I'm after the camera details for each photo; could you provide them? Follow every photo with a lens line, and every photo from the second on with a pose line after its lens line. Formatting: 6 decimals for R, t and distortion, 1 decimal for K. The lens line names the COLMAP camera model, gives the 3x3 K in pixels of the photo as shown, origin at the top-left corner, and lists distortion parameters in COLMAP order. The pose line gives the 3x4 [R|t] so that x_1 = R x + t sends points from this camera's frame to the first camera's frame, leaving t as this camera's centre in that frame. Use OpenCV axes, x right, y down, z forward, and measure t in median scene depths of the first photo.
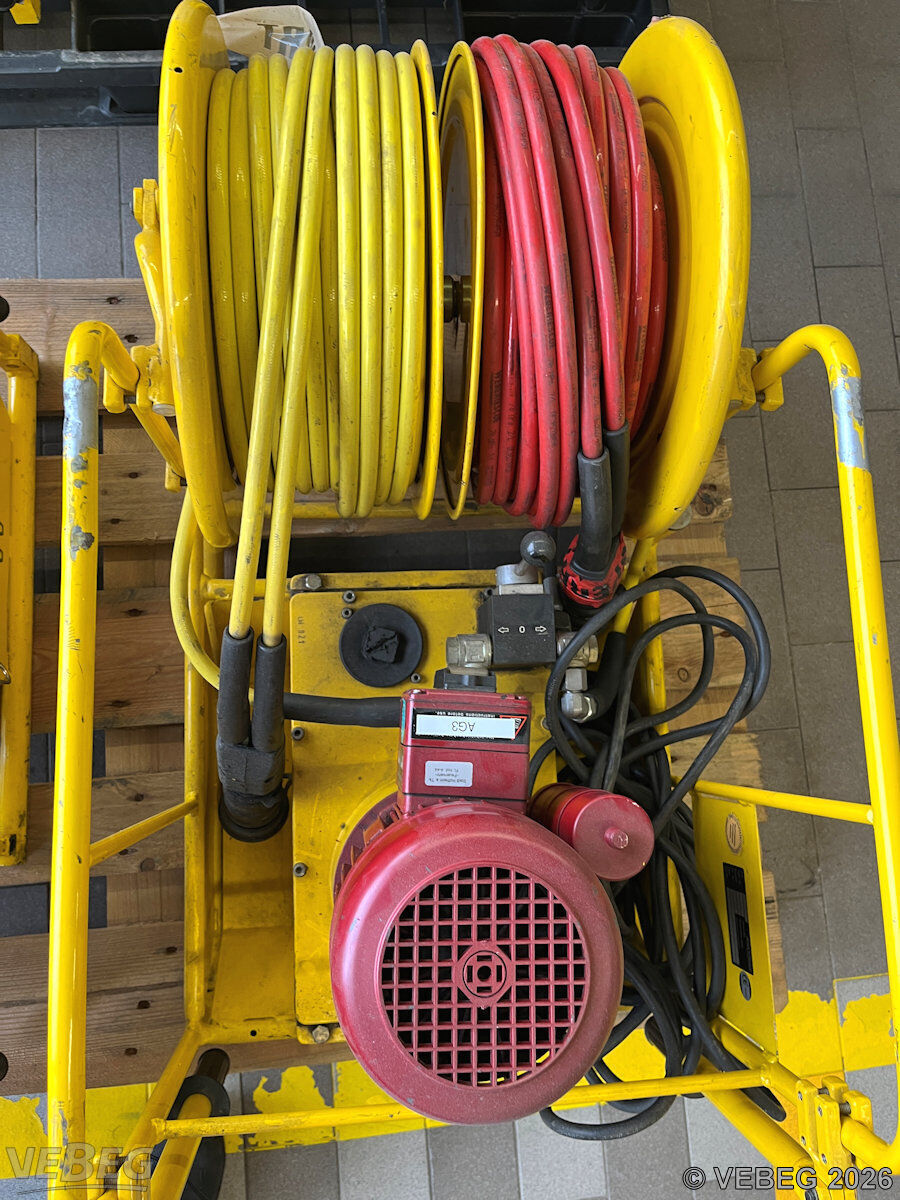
lens RADIAL K [[905.6, 0, 434.7], [0, 905.6, 599.1], [0, 0, 1]] dist [0.053307, -0.129846]
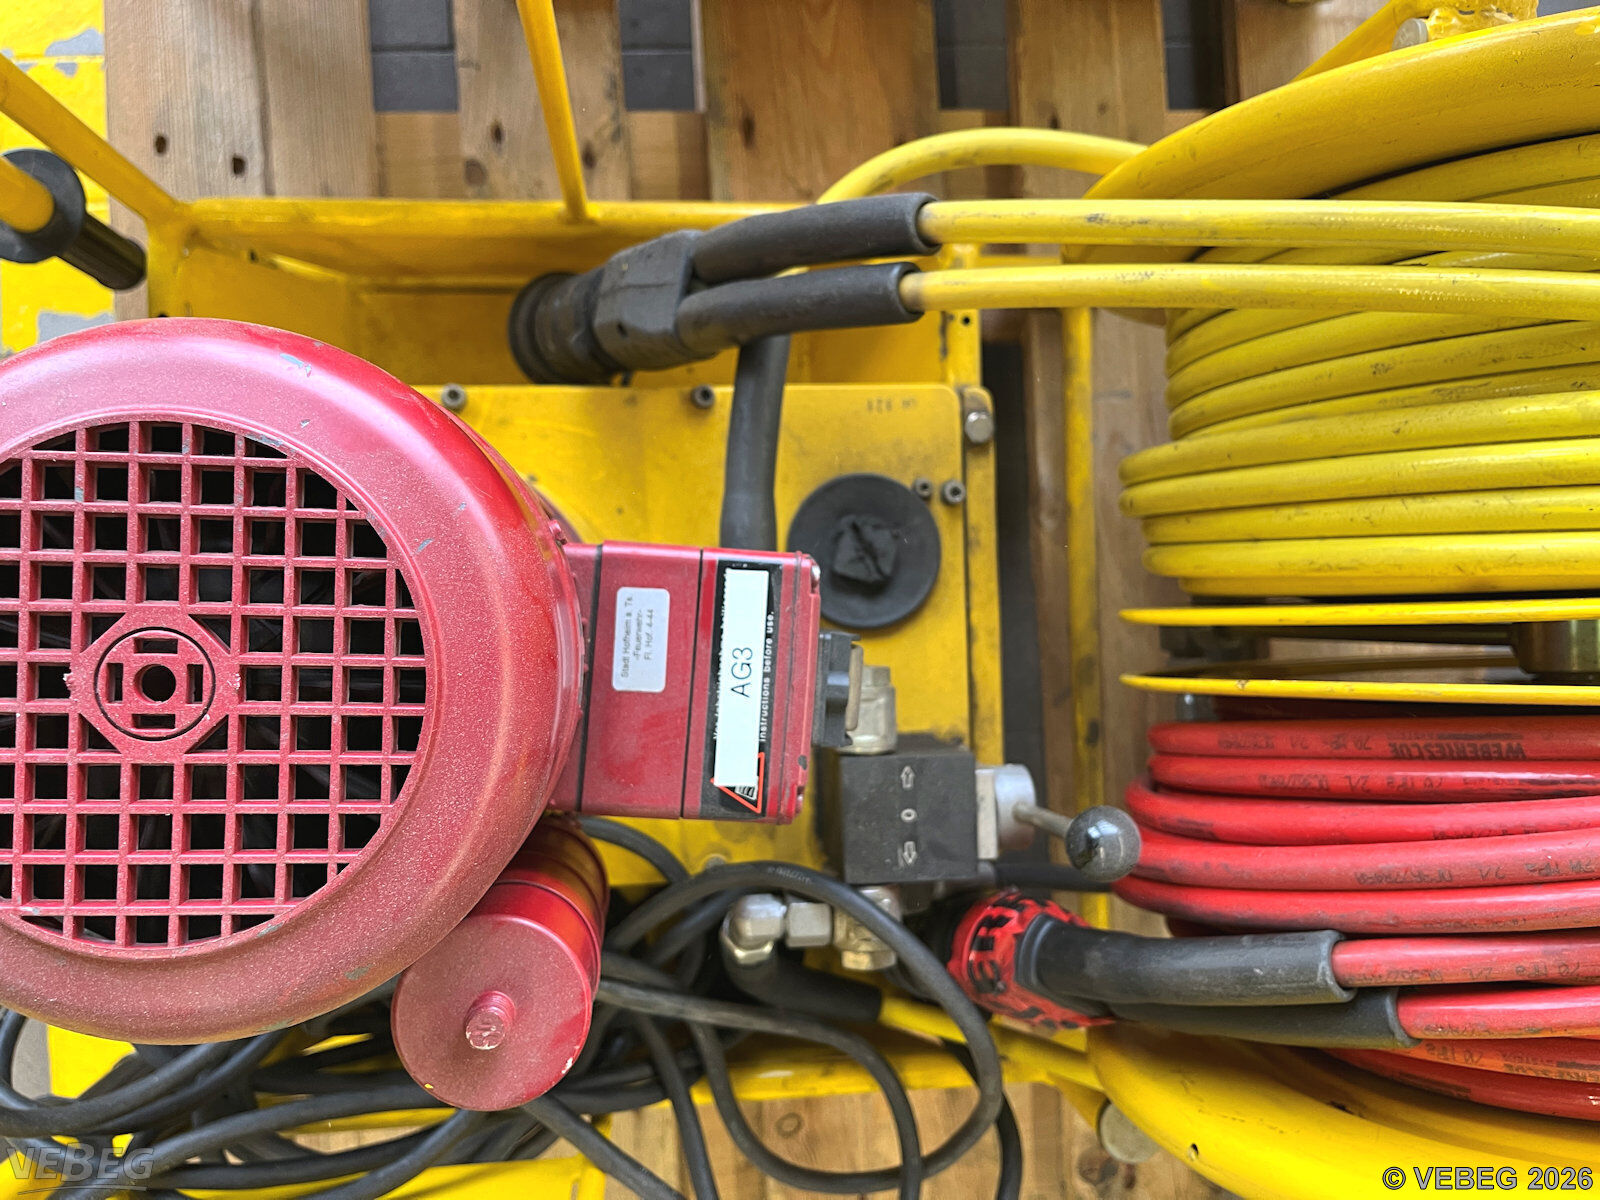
lens RADIAL K [[1208.4, 0, 800.5], [0, 1208.4, 585.6], [0, 0, 1]] dist [0.040536, -0.060106]
pose [[0.000802, 0.992913, -0.118839, 0.060866], [-0.999784, 0.003262, 0.020504, 0.097895], [0.020746, 0.118797, 0.992702, 0.385141]]
